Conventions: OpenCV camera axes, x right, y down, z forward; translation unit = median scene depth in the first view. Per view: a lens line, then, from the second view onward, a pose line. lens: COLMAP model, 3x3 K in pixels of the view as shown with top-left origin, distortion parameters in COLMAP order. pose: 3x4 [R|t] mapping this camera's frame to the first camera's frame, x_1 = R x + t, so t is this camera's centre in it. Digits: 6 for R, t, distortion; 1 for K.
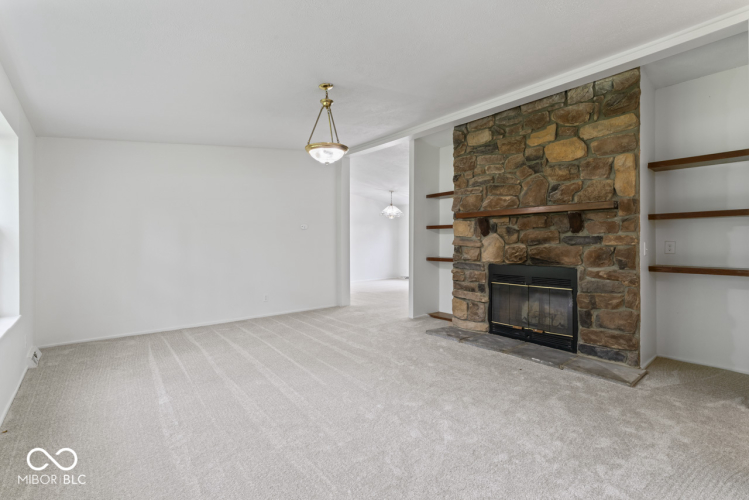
lens RADIAL K [[339.5, 0, 372.8], [0, 339.5, 245.7], [0, 0, 1]] dist [-0.002204, -0.000072]
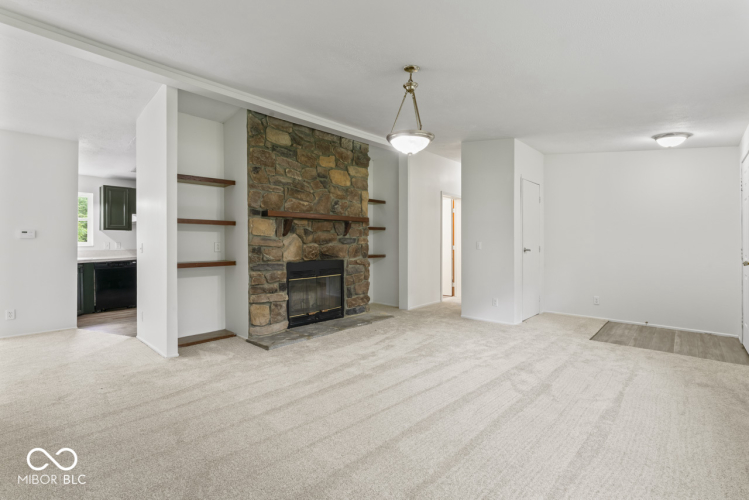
lens RADIAL K [[339.5, 0, 373.6], [0, 339.5, 246.4], [0, 0, 1]] dist [-0.002204, -0.000072]
pose [[-0.118229, -0.007302, 0.992959, -0.800989], [0.013679, 0.999866, 0.008982, -0.002378], [-0.992892, 0.014644, -0.118114, 0.946441]]
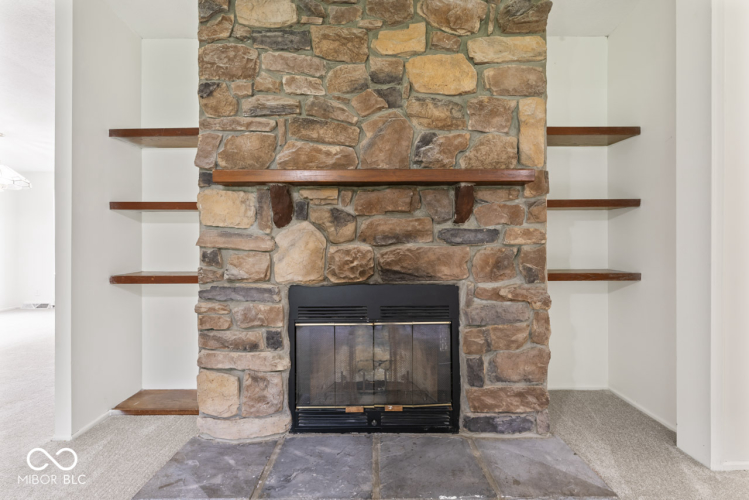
lens RADIAL K [[339.5, 0, 378.4], [0, 339.5, 243.1], [0, 0, 1]] dist [-0.002204, -0.000072]
pose [[0.640599, -0.002015, 0.767873, 0.065899], [0.009908, 0.999935, -0.005642, -0.002120], [-0.767812, 0.011222, 0.640577, 0.666018]]
